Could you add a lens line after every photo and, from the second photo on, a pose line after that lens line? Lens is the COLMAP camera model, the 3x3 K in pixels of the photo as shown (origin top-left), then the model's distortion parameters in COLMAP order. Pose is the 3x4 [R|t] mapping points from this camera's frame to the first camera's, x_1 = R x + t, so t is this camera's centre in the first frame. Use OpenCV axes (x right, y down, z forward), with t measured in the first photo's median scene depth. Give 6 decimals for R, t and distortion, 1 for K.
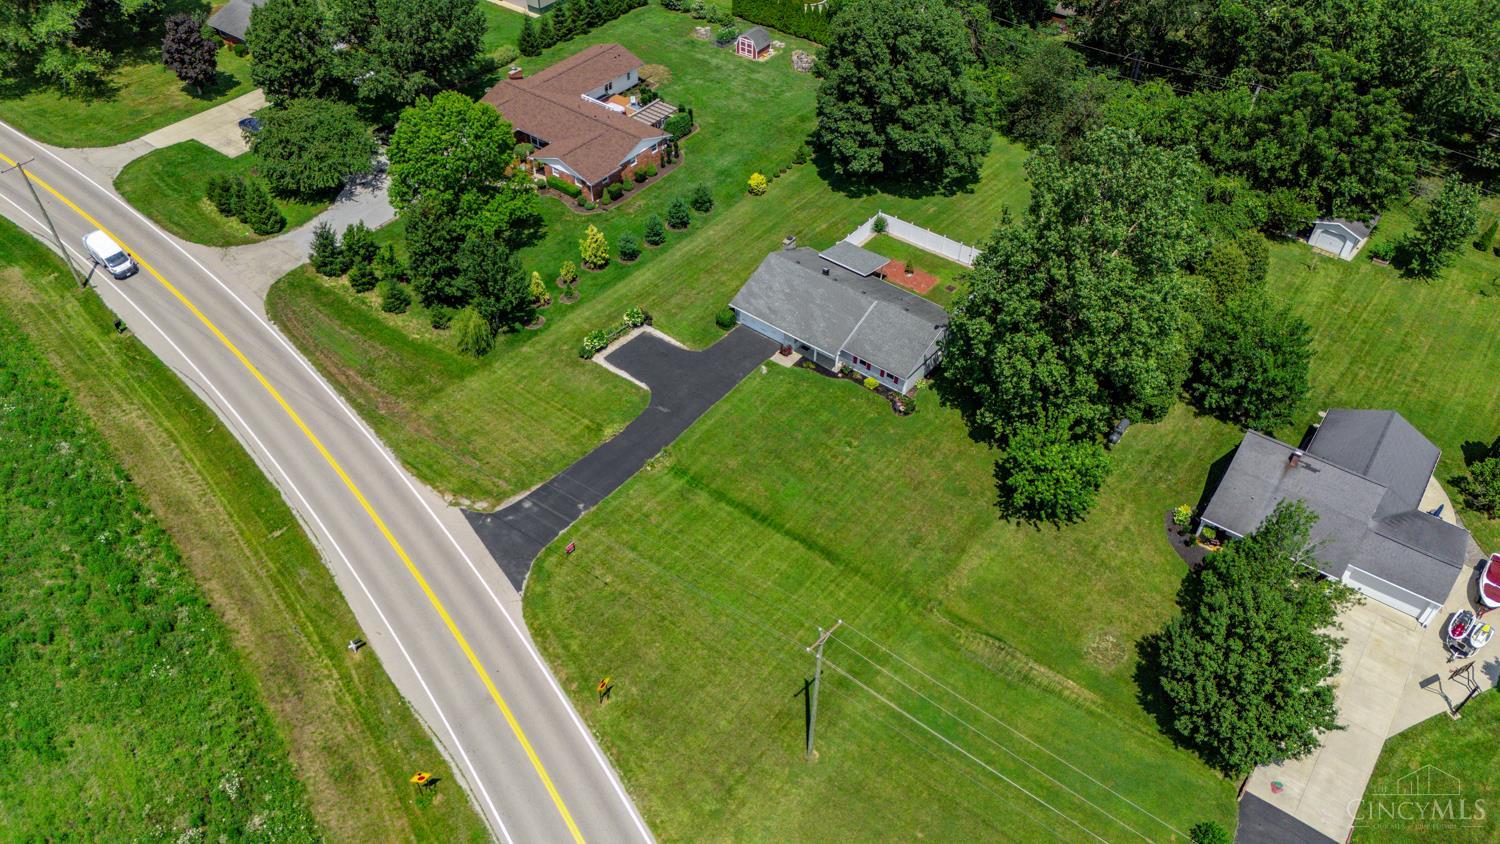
lens RADIAL K [[1109.8, 0, 731.9], [0, 1109.8, 417.7], [0, 0, 1]] dist [0.172467, -0.392783]
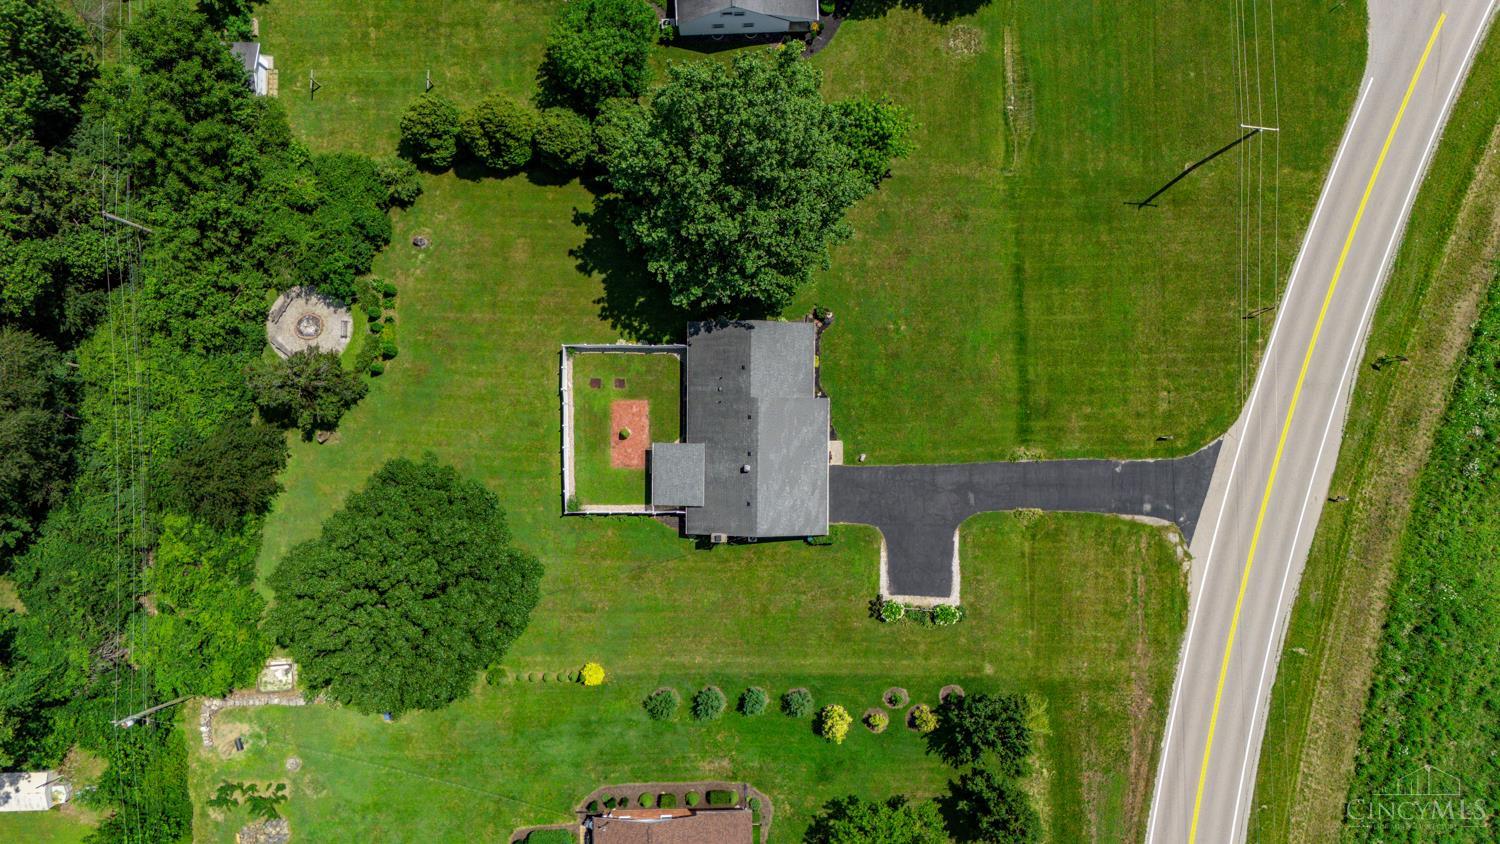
lens RADIAL K [[1135.5, 0, 751.7], [0, 1135.5, 431.8], [0, 0, 1]] dist [0.079272, -0.098834]
pose [[-0.620854, -0.783474, -0.026629, 0.137178], [0.522580, -0.438955, 0.730910, -0.836353], [-0.584337, 0.439873, 0.681954, 0.366491]]
